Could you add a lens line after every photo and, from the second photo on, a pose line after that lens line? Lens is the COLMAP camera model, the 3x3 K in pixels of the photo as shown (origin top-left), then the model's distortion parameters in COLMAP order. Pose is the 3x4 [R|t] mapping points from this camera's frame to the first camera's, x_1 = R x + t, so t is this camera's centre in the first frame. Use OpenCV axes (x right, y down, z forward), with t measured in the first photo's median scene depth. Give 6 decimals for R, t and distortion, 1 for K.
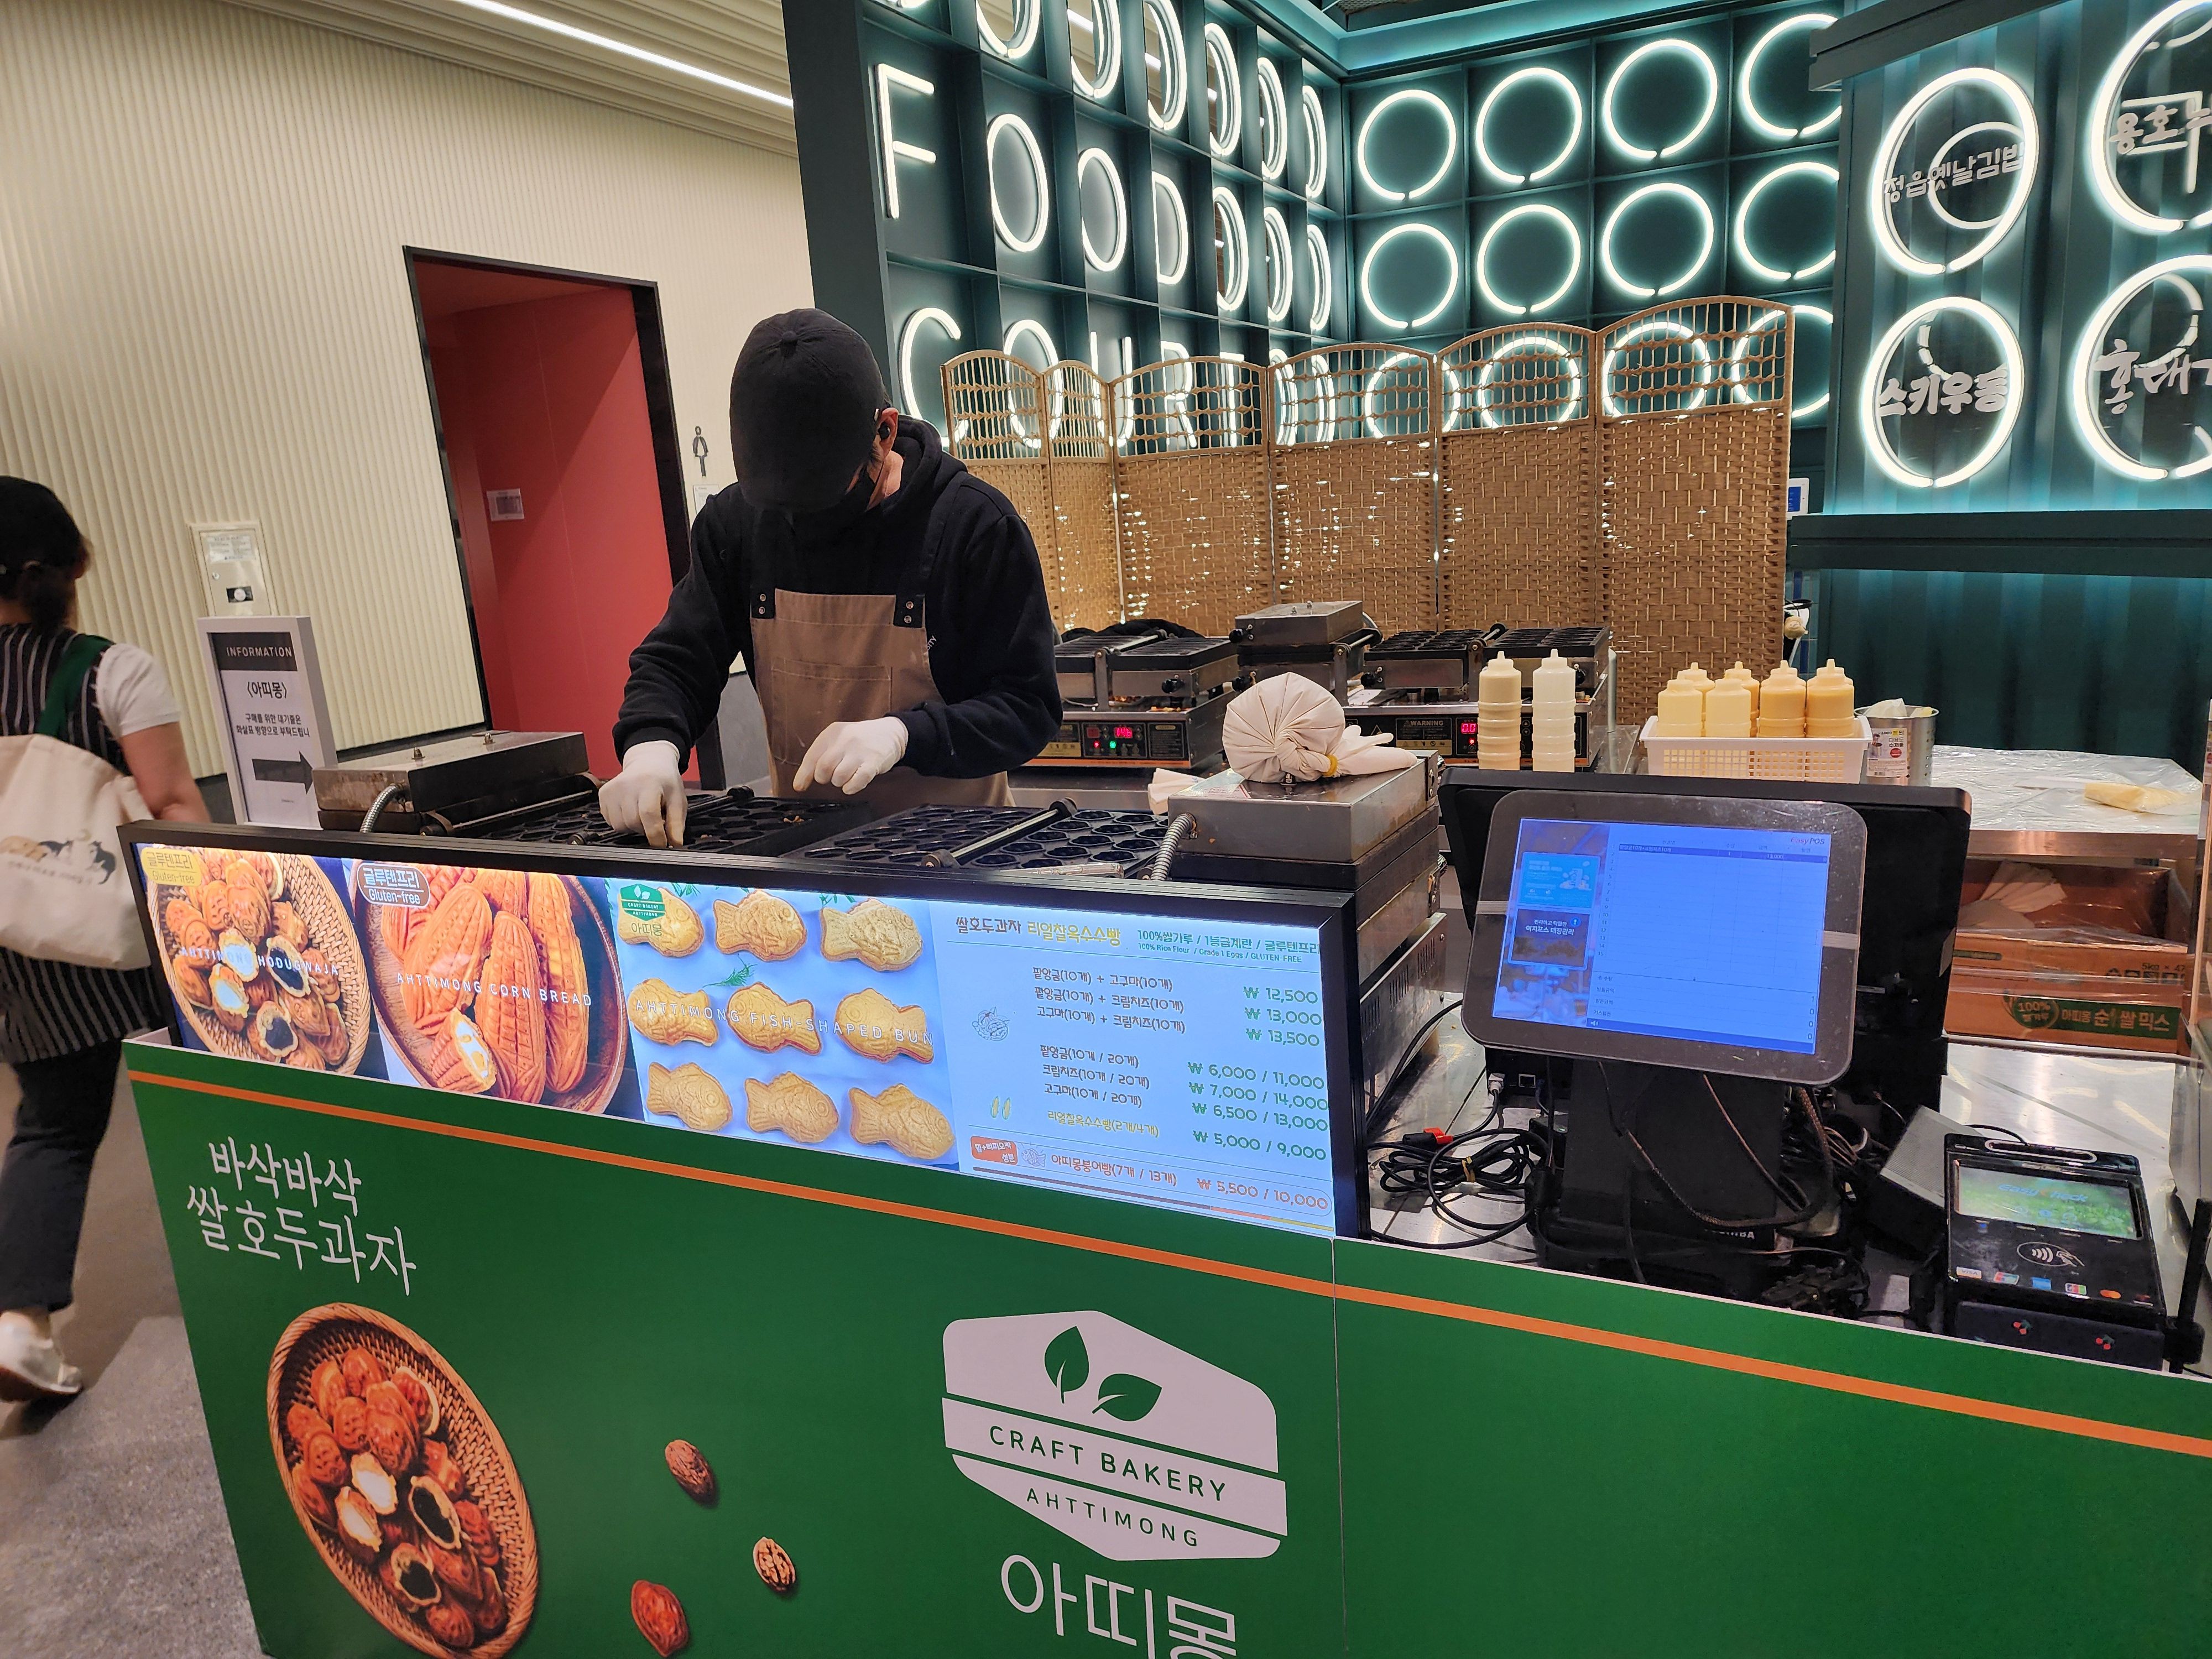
lens RADIAL K [[1466.3, 0, 1106.0], [0, 1466.3, 829.5], [0, 0, 1]] dist [0.107437, -0.174909]
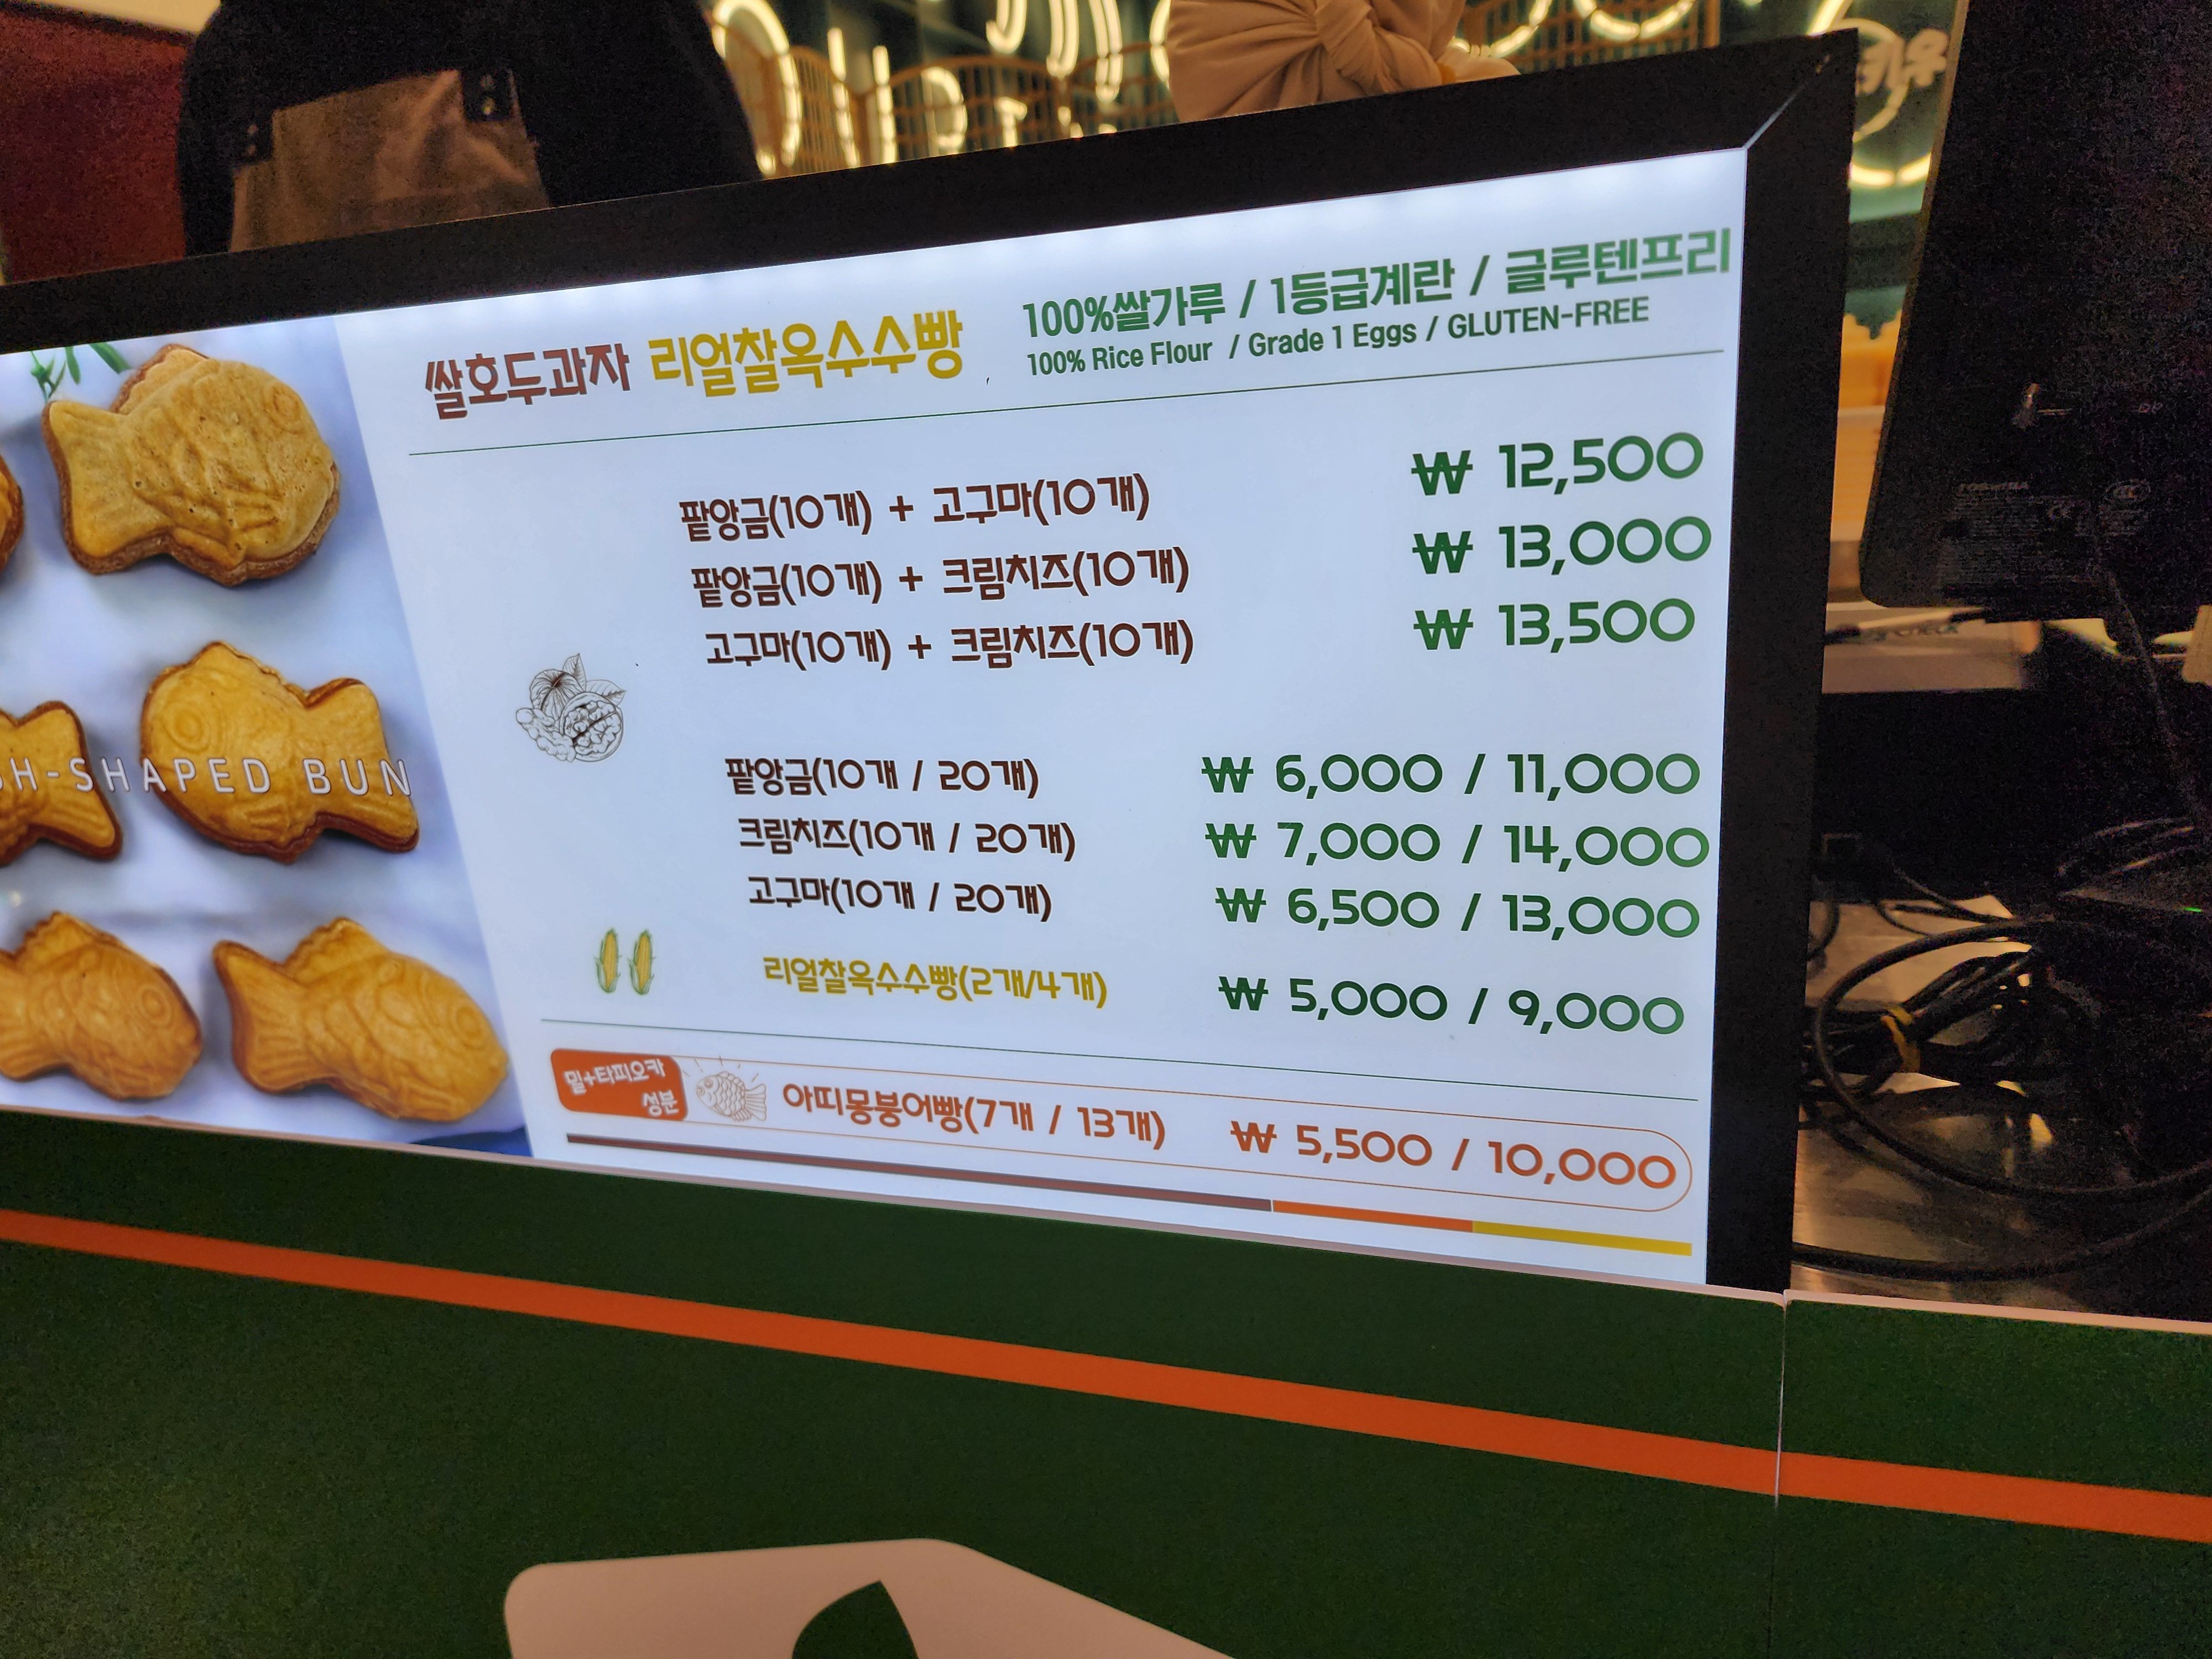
lens RADIAL K [[1466.3, 0, 1106.0], [0, 1466.3, 829.5], [0, 0, 1]] dist [0.107437, -0.174909]
pose [[0.988119, -0.050838, 0.145037, -0.009876], [0.042691, 0.997360, 0.058738, 0.150825], [-0.147640, -0.051849, 0.987681, 0.681537]]
